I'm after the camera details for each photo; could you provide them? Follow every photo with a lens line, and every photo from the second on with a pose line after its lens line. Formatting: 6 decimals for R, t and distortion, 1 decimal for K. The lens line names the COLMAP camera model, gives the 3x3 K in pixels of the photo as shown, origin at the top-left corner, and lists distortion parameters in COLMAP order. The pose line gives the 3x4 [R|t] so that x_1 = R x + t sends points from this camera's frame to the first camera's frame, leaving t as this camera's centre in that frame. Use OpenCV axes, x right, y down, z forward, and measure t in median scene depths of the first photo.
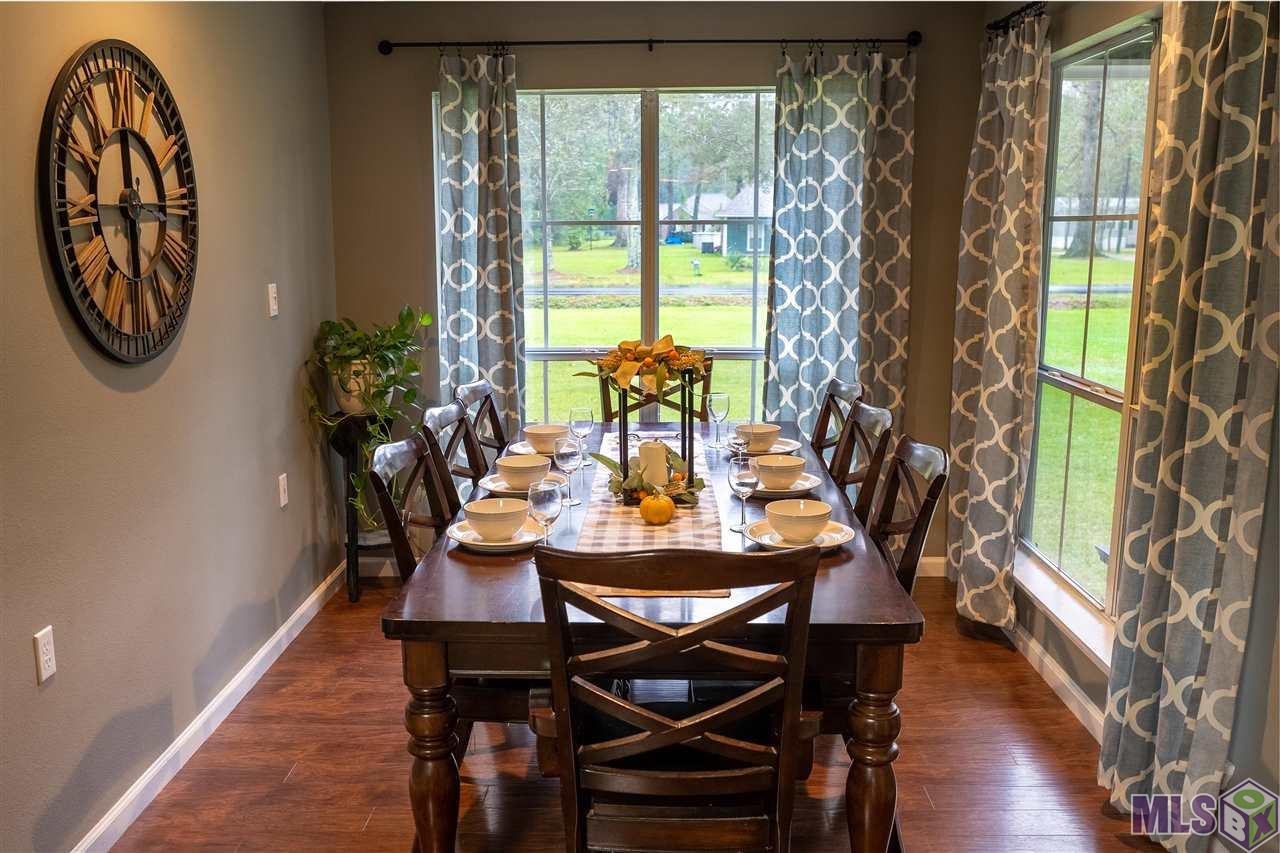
lens RADIAL K [[1139.9, 0, 644.3], [0, 1139.9, 457.8], [0, 0, 1]] dist [-0.037102, 0.000993]
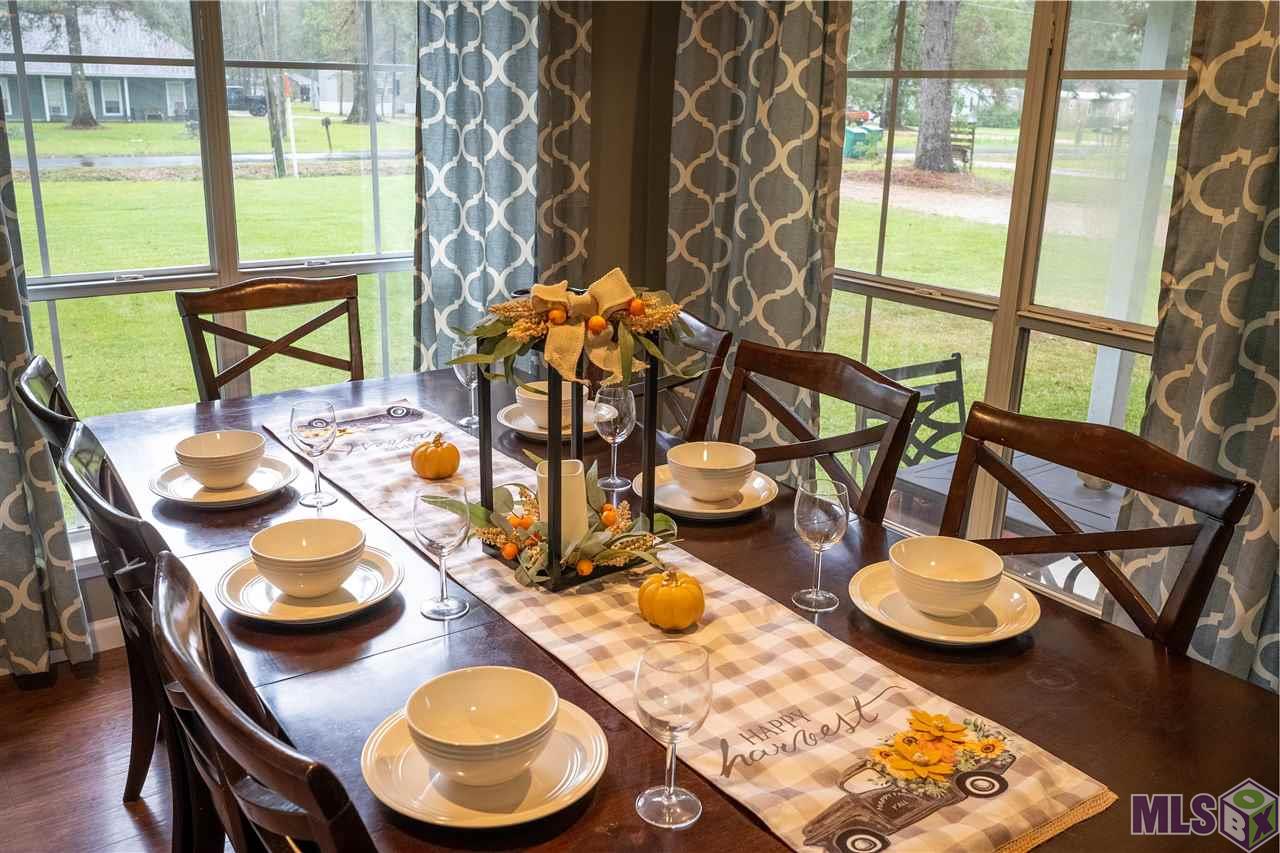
lens RADIAL K [[1104.1, 0, 640.0], [0, 1104.1, 426.5], [0, 0, 1]] dist [-0.035410, -0.000300]
pose [[0.802866, -0.149374, 0.577142, -0.187176], [0.093768, 0.987692, 0.125191, -0.066163], [-0.588739, -0.046394, 0.806991, 0.386137]]
